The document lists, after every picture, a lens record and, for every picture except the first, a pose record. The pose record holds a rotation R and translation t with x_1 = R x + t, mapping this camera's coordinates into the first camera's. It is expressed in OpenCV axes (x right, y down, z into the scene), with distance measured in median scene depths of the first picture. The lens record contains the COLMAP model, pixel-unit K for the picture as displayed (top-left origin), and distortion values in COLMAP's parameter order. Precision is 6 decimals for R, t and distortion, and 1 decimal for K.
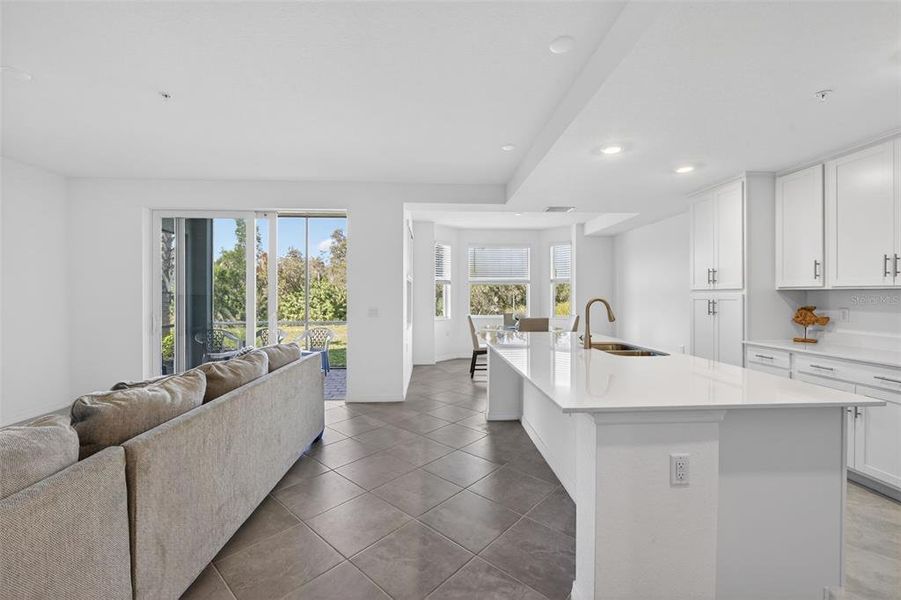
lens RADIAL K [[375.2, 0, 446.4], [0, 375.2, 296.8], [0, 0, 1]] dist [-0.007312, 0.000098]
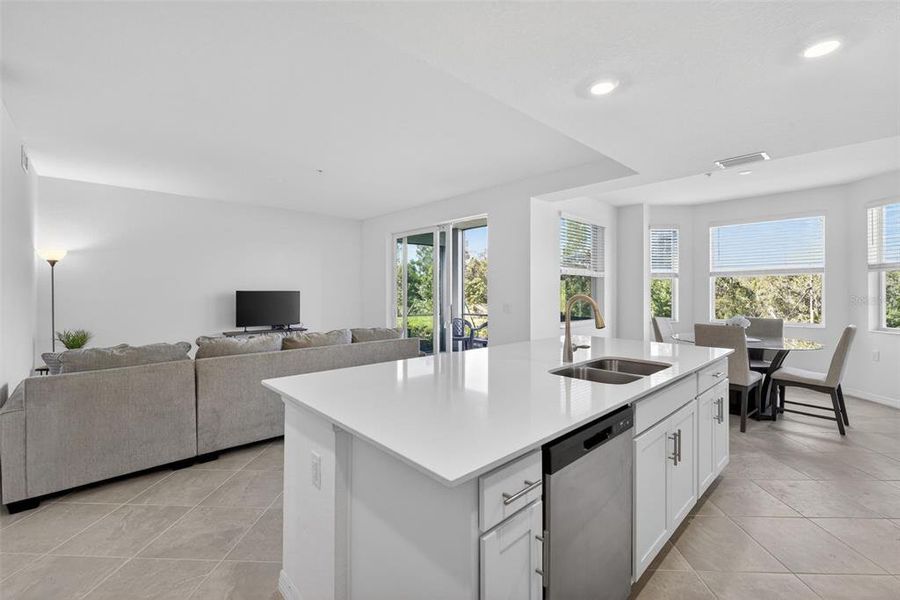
lens RADIAL K [[374.7, 0, 453.6], [0, 374.7, 292.8], [0, 0, 1]] dist [-0.007312, 0.000098]
pose [[0.650051, 0.000488, -0.759890, 0.645837], [-0.002843, 0.999994, -0.001790, 0.000296], [0.759885, 0.003324, 0.650049, 0.280418]]
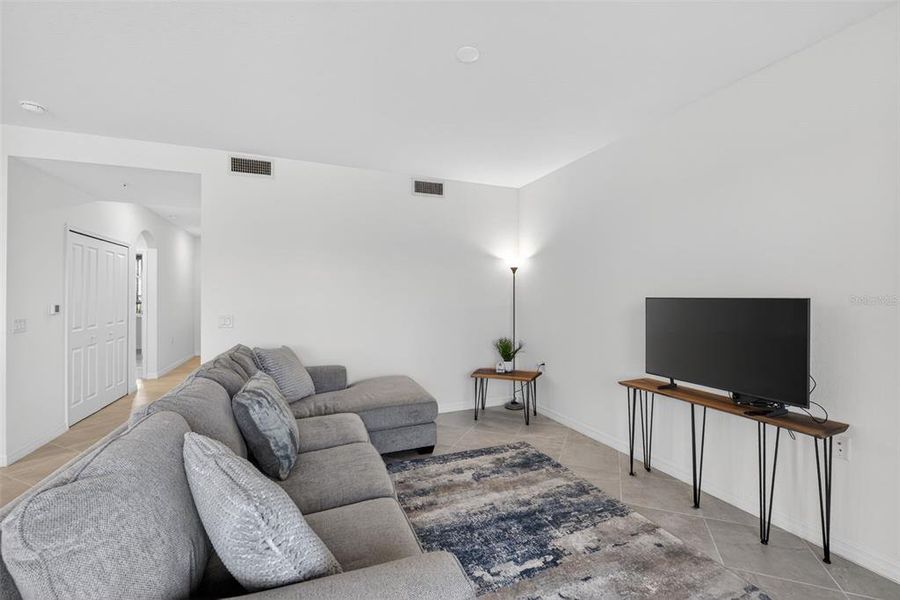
lens RADIAL K [[374.7, 0, 460.9], [0, 374.7, 296.5], [0, 0, 1]] dist [-0.007312, 0.000098]
pose [[-0.939043, -0.002118, -0.343793, -0.548348], [-0.002666, 0.999996, 0.001122, -0.009245], [0.343789, 0.001970, -0.939045, 1.205589]]
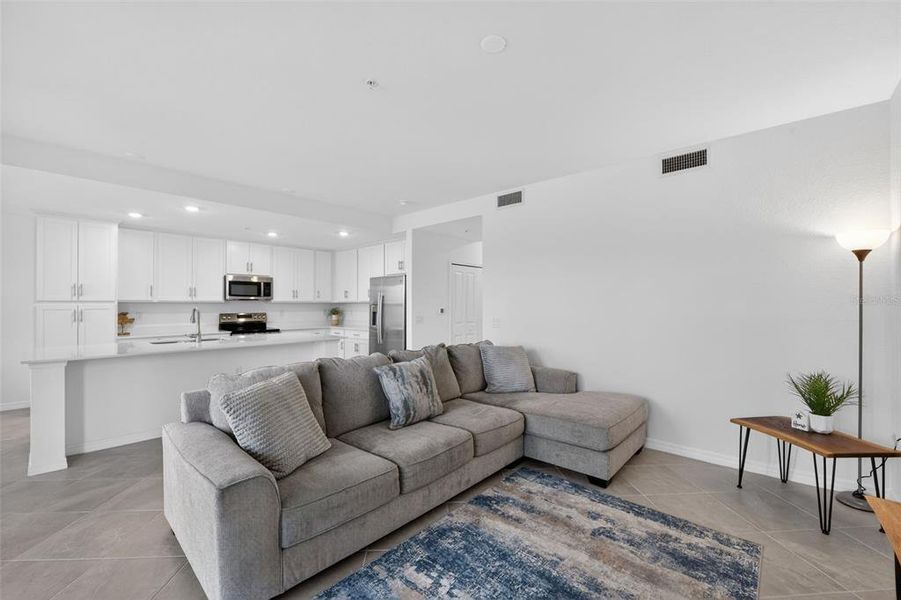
lens RADIAL K [[375.2, 0, 454.7], [0, 375.2, 298.2], [0, 0, 1]] dist [-0.007312, 0.000098]
pose [[-0.720193, 0.011609, 0.693676, -1.096330], [0.004238, 0.999915, -0.012334, -0.009324], [-0.693761, -0.005943, -0.720181, 1.097880]]
